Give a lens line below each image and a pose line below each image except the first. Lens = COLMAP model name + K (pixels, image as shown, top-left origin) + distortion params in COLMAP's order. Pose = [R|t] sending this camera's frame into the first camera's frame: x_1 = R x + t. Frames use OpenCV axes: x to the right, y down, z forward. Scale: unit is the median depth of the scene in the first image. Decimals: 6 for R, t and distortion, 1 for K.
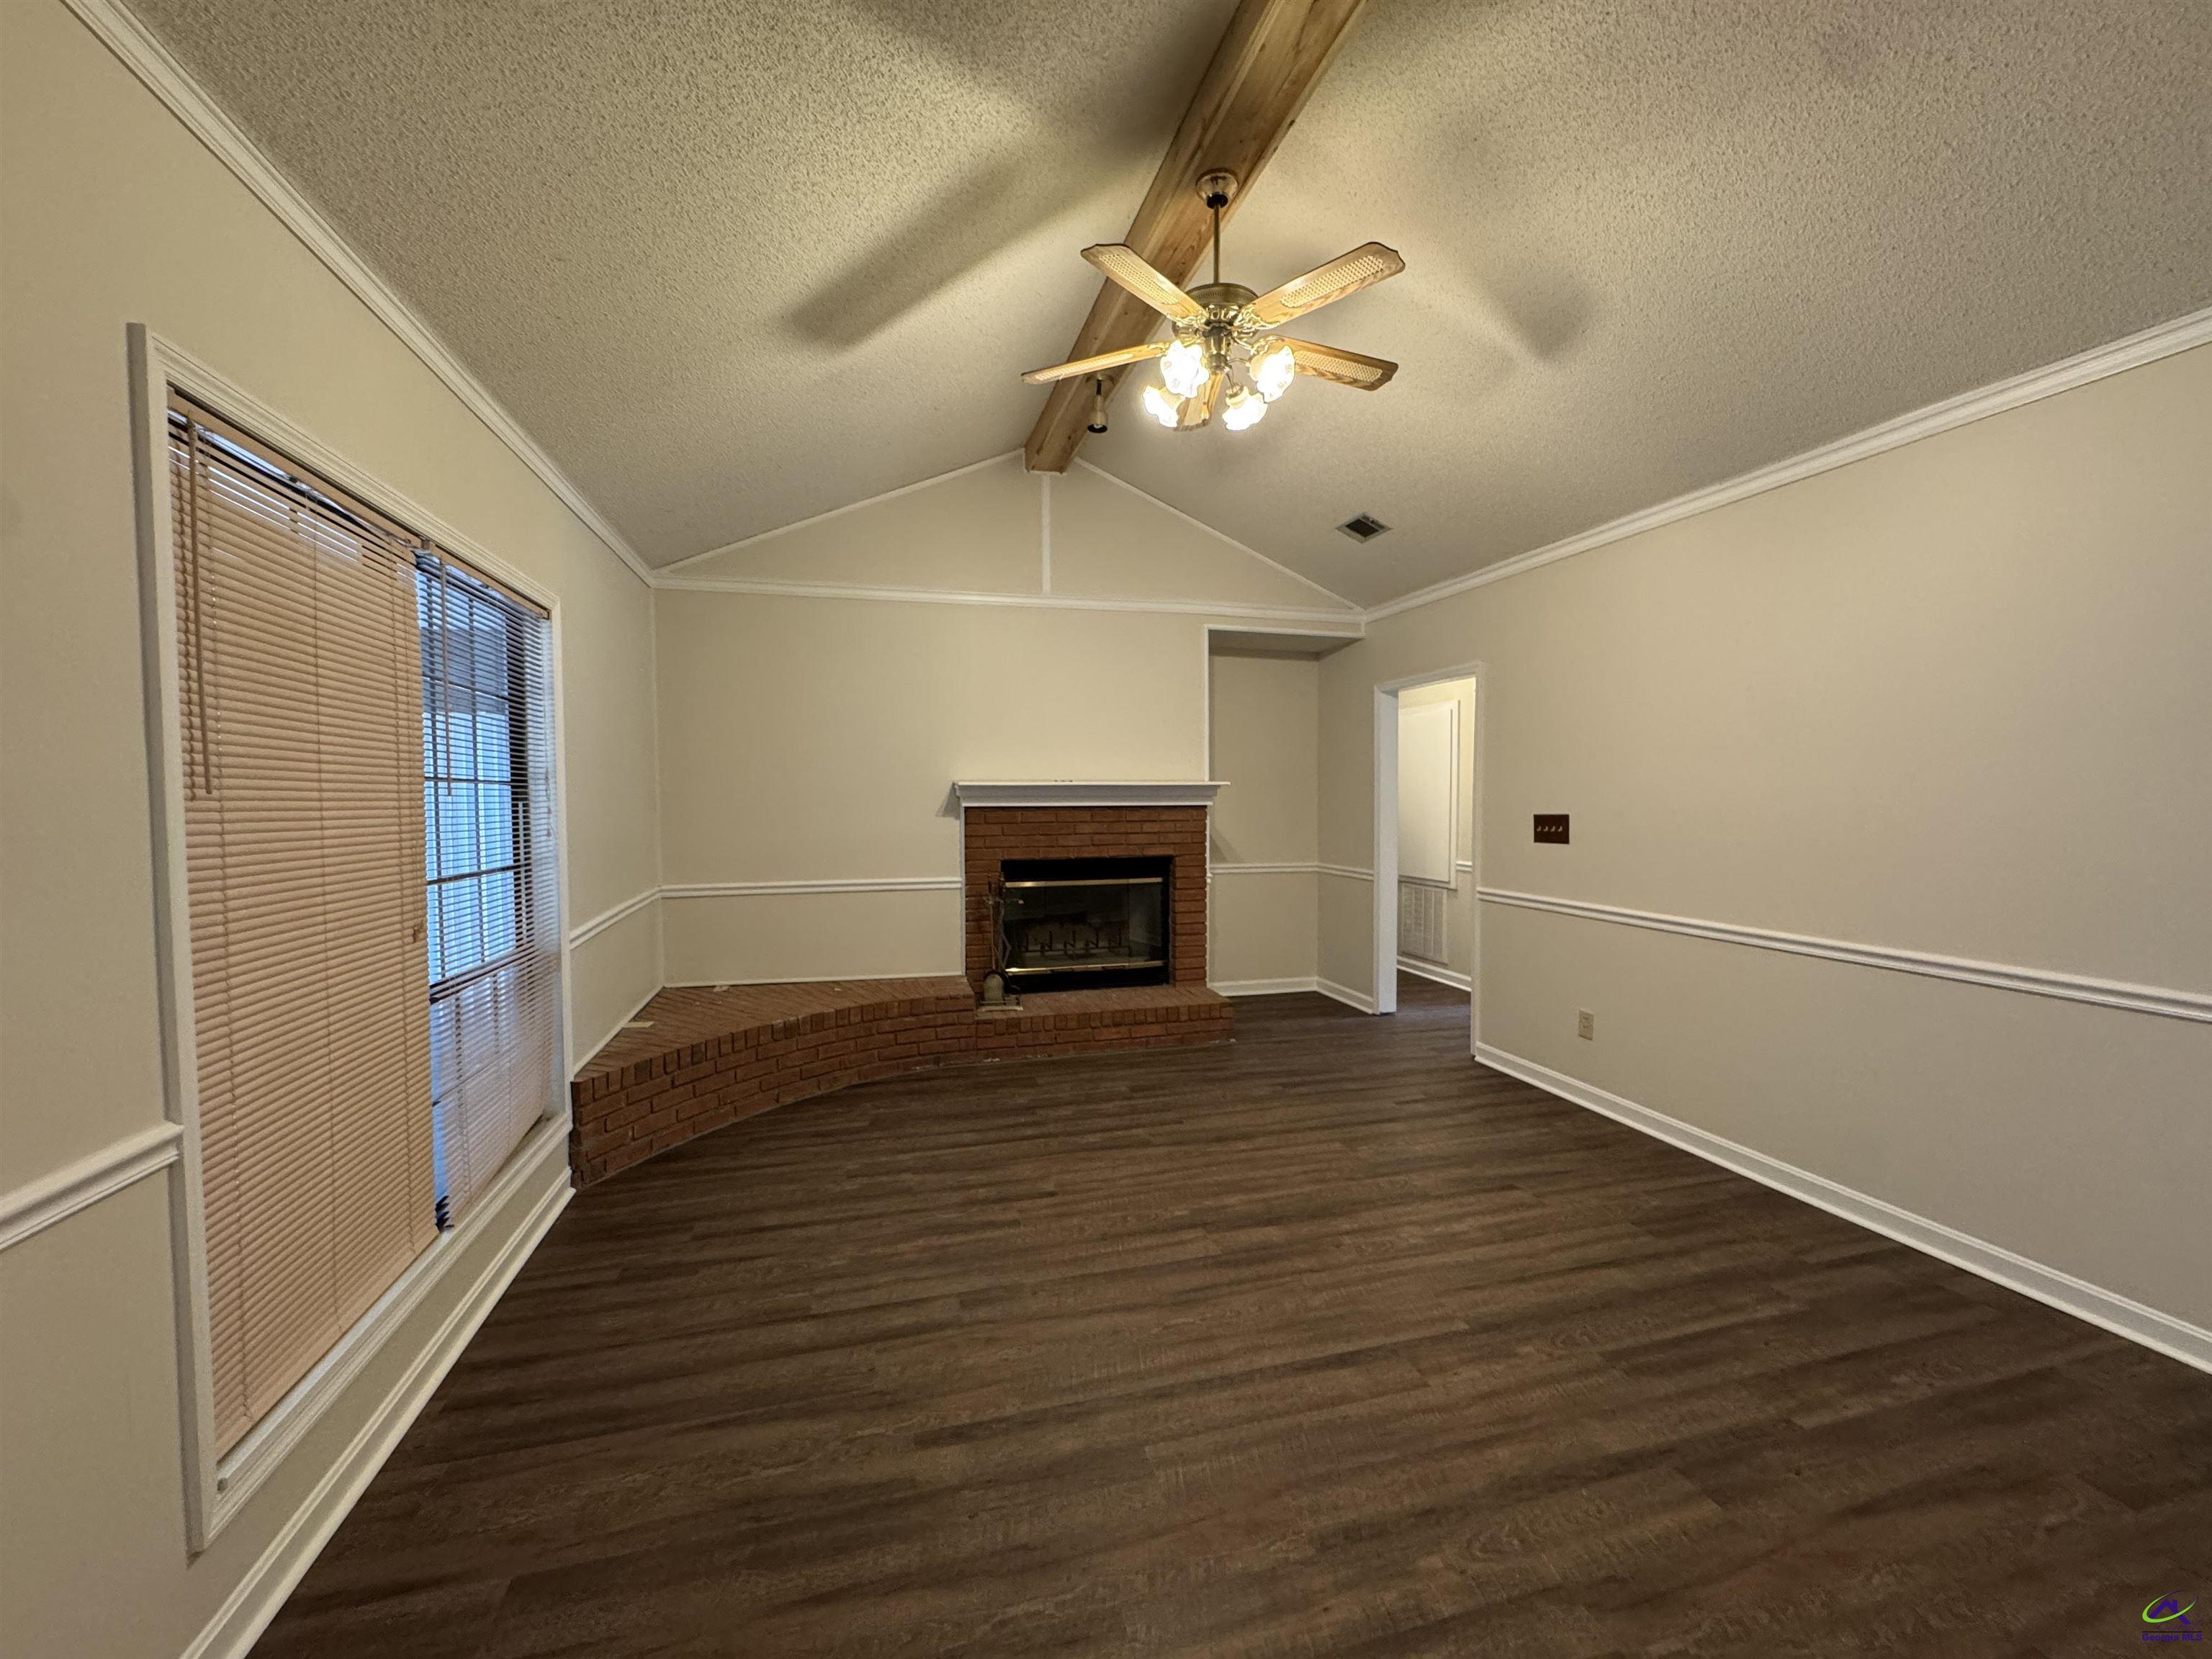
lens RADIAL K [[891.3, 0, 1105.4], [0, 891.3, 829.4], [0, 0, 1]] dist [0.002046, -0.000105]
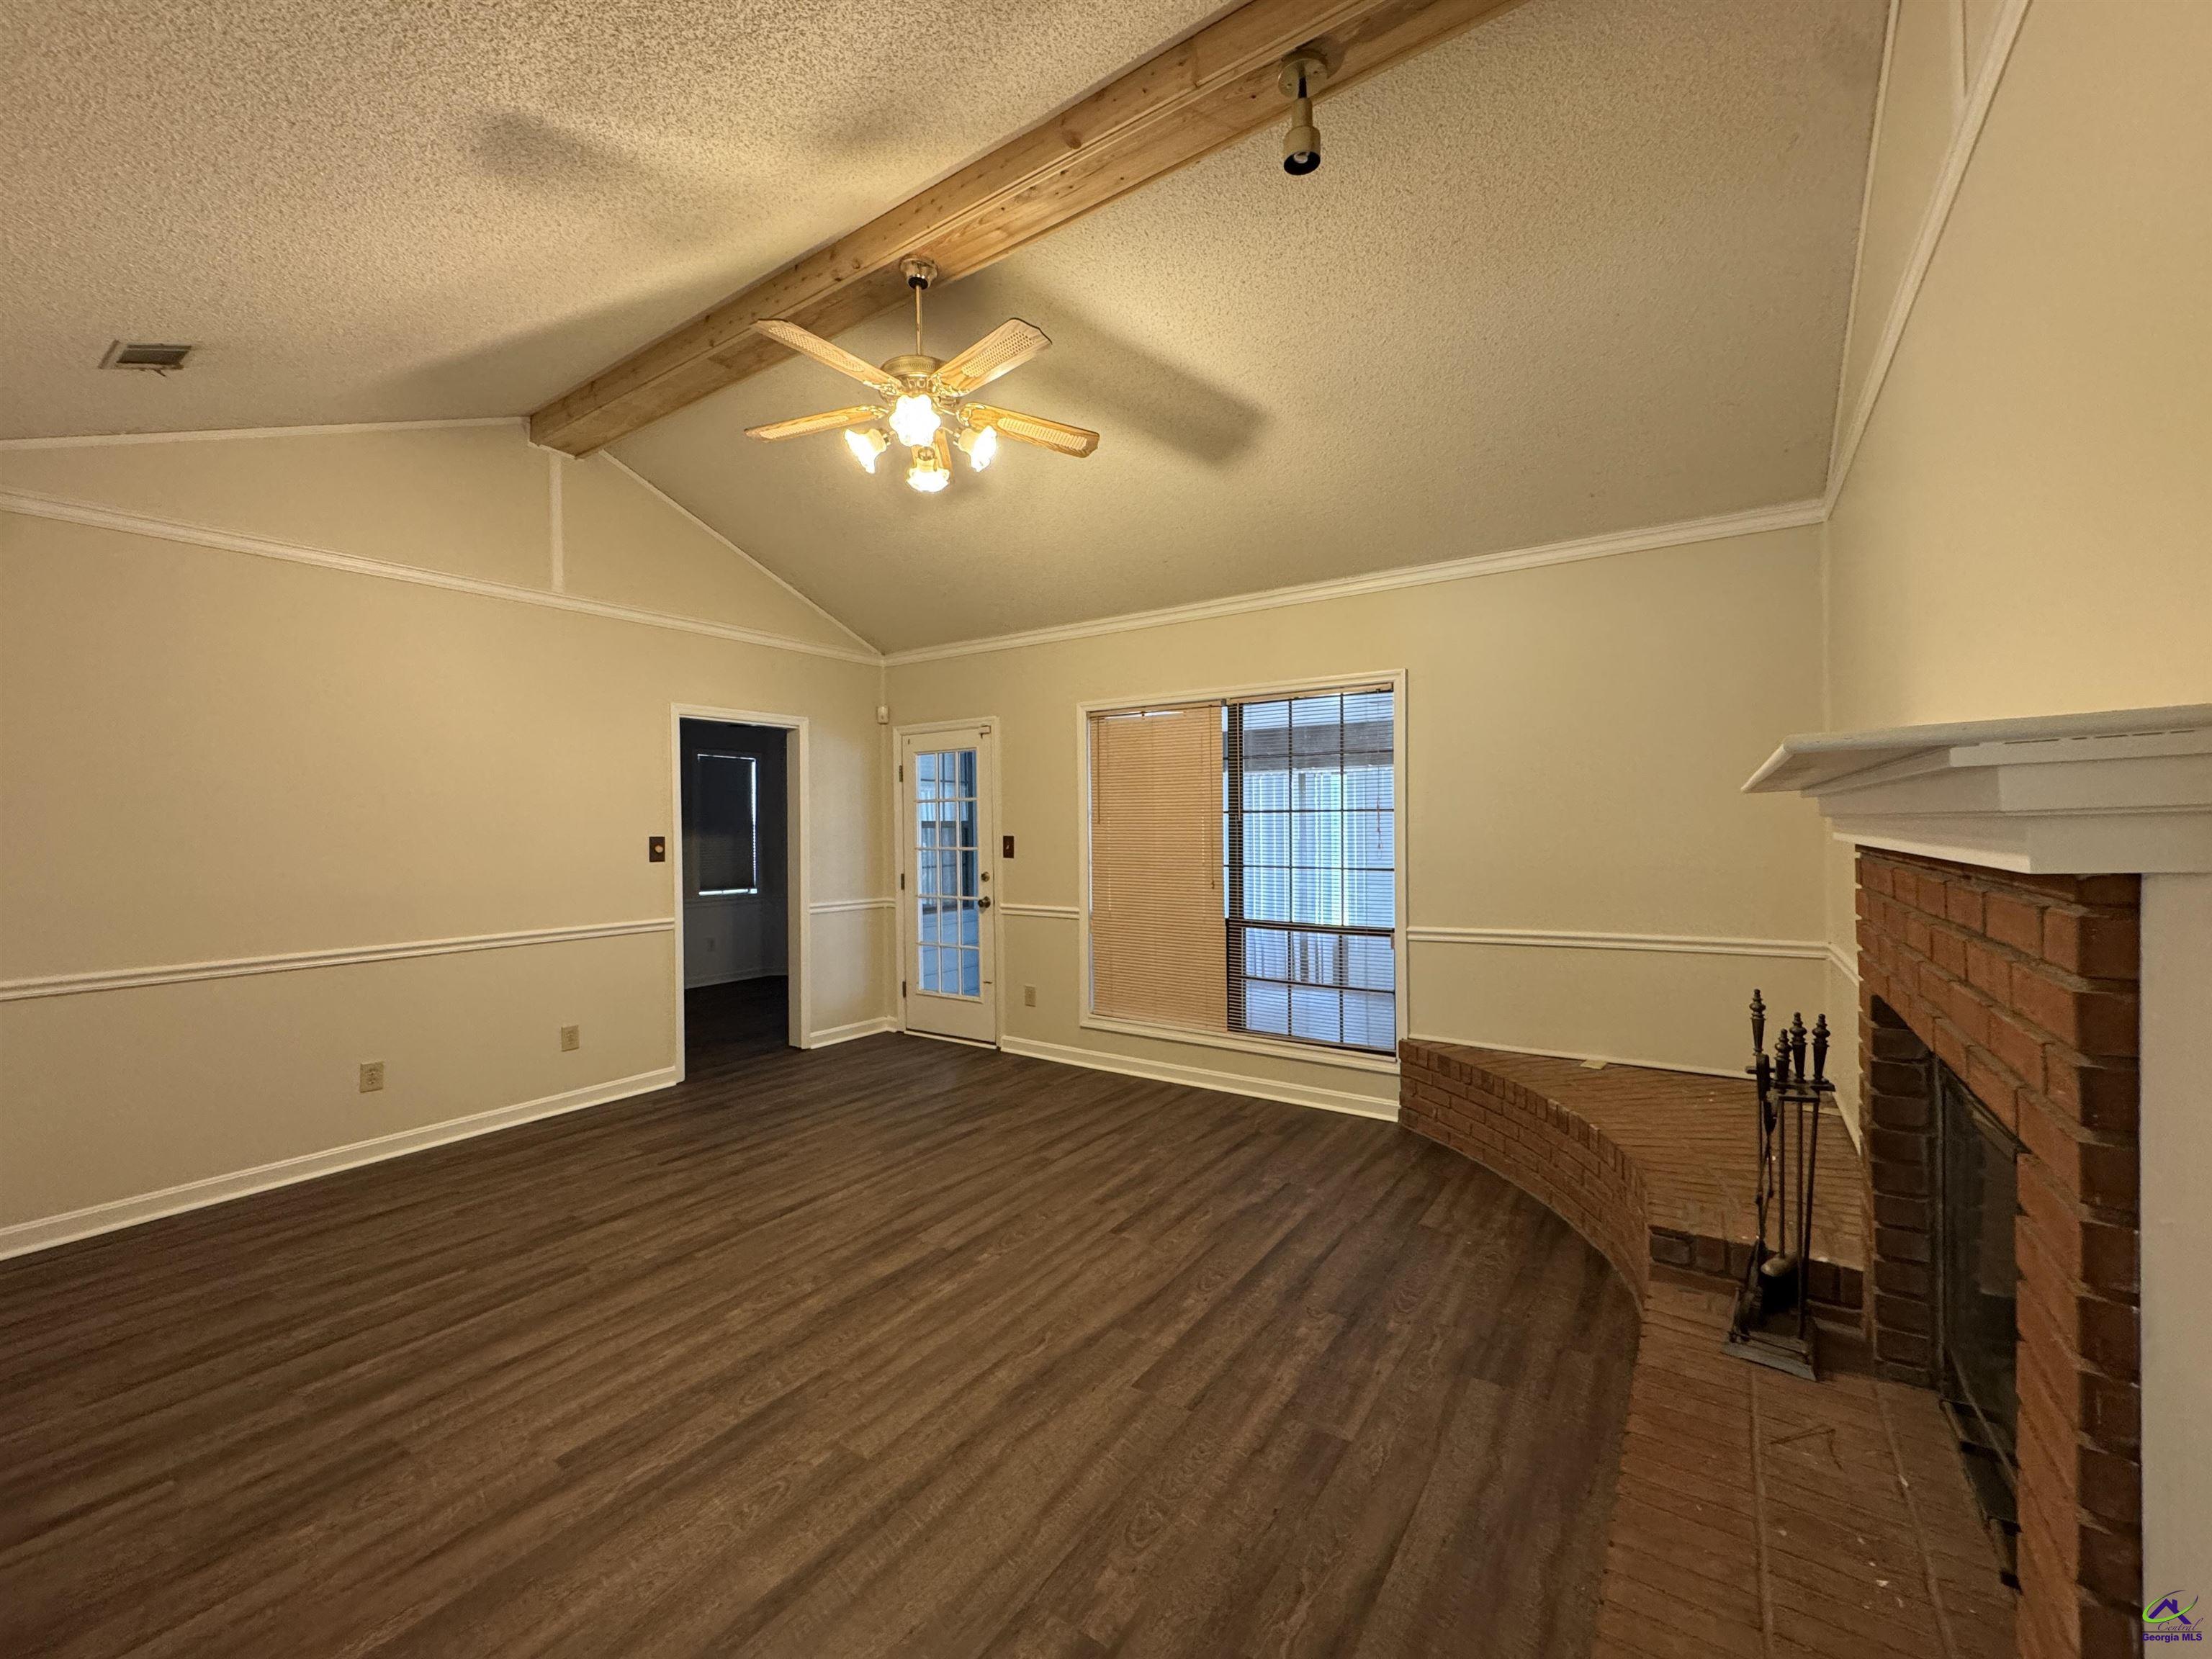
lens RADIAL K [[891.3, 0, 1103.5], [0, 891.3, 825.1], [0, 0, 1]] dist [0.002046, -0.000105]
pose [[-0.766039, 0.011577, -0.642689, 0.618683], [-0.011116, 0.999450, 0.031253, -0.069371], [0.642697, 0.031085, -0.765489, 1.865638]]
